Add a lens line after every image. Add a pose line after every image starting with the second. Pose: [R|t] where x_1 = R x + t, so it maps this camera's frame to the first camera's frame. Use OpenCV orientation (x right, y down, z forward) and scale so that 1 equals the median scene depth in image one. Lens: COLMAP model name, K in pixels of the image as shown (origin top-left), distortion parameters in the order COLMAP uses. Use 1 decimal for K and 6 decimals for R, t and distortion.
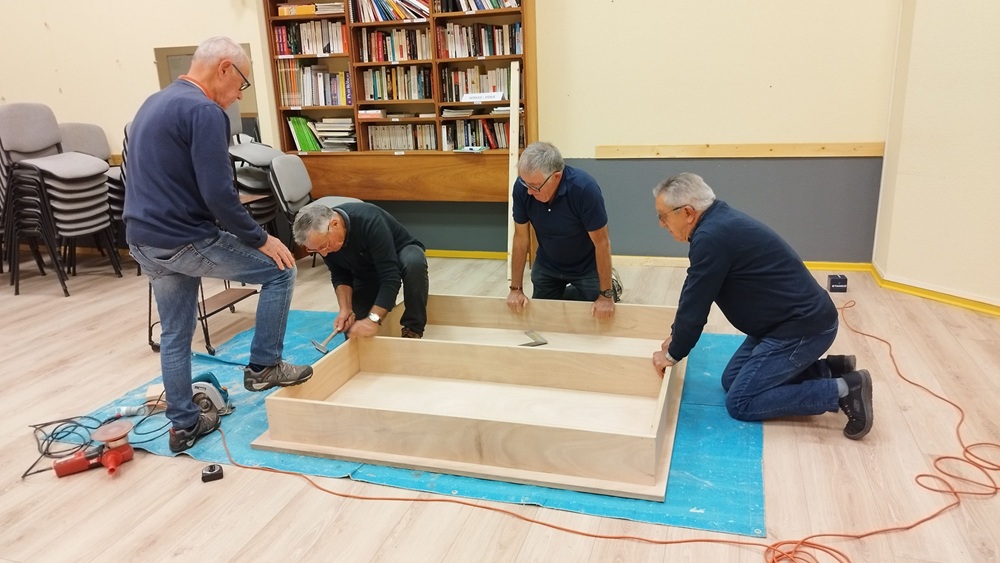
lens RADIAL K [[716.7, 0, 500.7], [0, 716.7, 277.5], [0, 0, 1]] dist [0.010043, -0.006869]
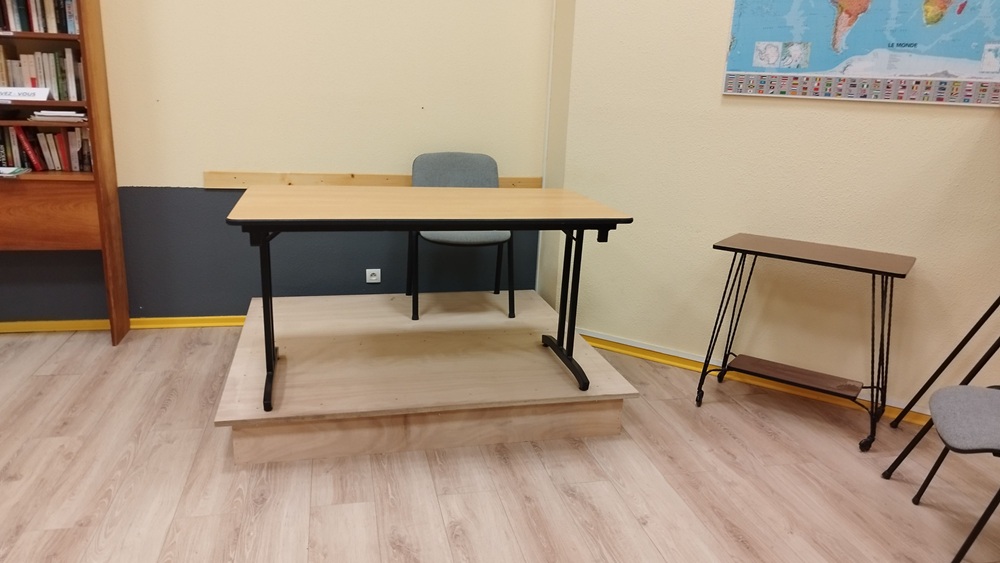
lens RADIAL K [[716.7, 0, 502.6], [0, 716.7, 277.4], [0, 0, 1]] dist [0.010043, -0.006869]
pose [[0.856589, -0.055719, 0.512983, 0.011012], [0.059934, 0.998168, 0.008340, -0.060410], [-0.512507, 0.023602, 0.858358, 0.204085]]
